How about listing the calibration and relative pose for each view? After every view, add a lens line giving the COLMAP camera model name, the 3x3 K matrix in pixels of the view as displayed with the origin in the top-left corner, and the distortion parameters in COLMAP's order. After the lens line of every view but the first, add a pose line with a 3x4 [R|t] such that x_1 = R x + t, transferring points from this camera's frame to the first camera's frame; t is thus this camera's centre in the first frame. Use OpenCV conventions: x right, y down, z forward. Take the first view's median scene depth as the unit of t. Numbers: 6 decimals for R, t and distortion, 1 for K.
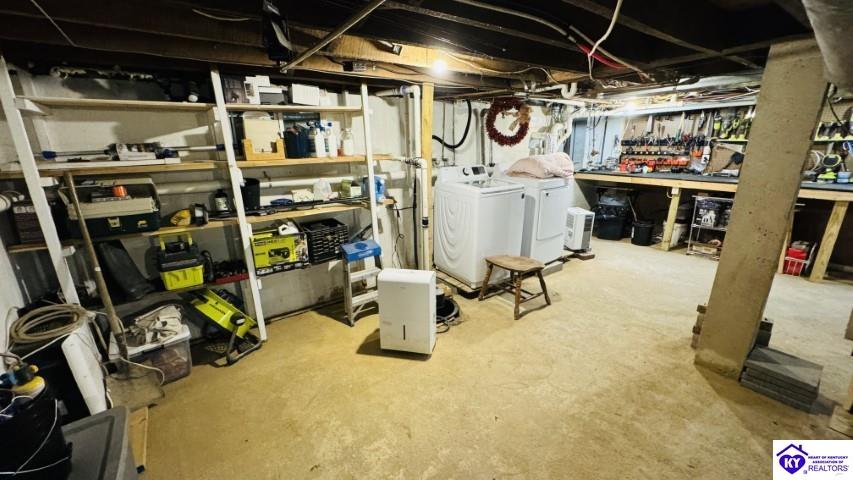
lens RADIAL K [[339.6, 0, 429.2], [0, 339.6, 239.6], [0, 0, 1]] dist [-0.000408, -0.000094]
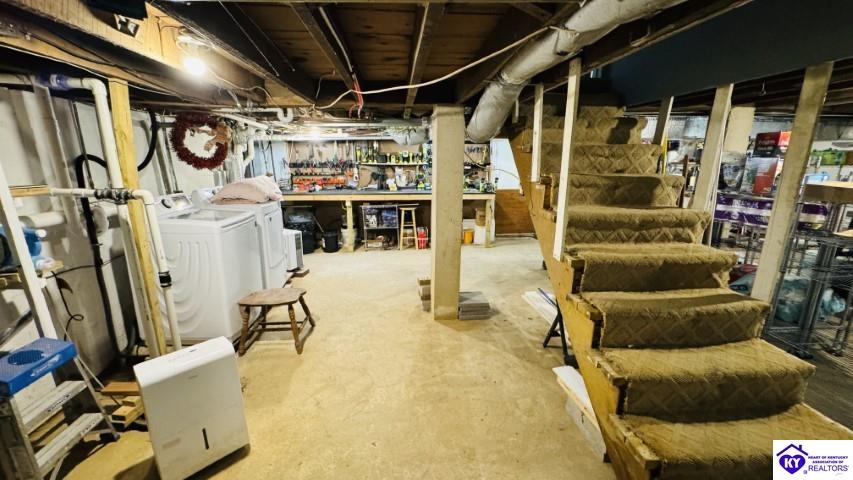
lens RADIAL K [[335.9, 0, 429.9], [0, 335.9, 238.9], [0, 0, 1]] dist [-0.002457, -0.000238]
pose [[0.521592, -0.180891, 0.833799, -0.194459], [0.228881, 0.971111, 0.067502, -0.036289], [-0.821922, 0.155632, 0.547927, 0.112418]]
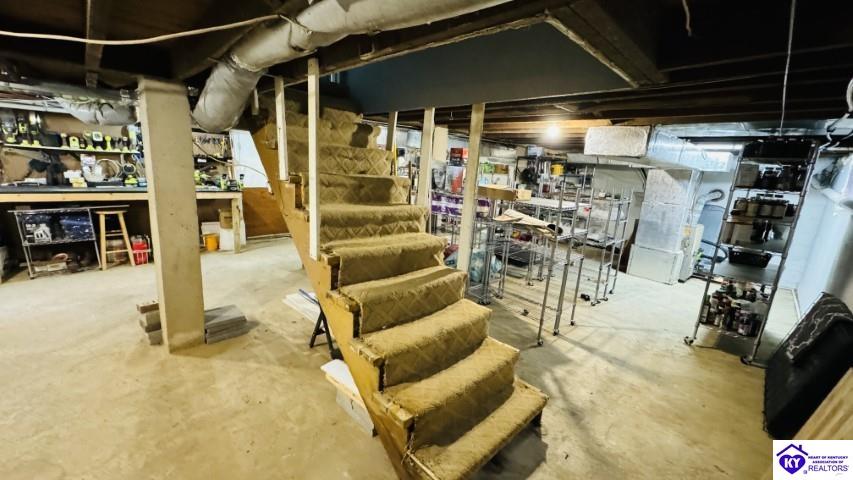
lens RADIAL K [[334.7, 0, 423.9], [0, 334.7, 238.9], [0, 0, 1]] dist [-0.001025, -0.000032]
pose [[-0.129522, -0.205655, 0.970016, -0.181744], [0.215965, 0.948921, 0.230019, -0.036532], [-0.967772, 0.239282, -0.078491, 0.109895]]
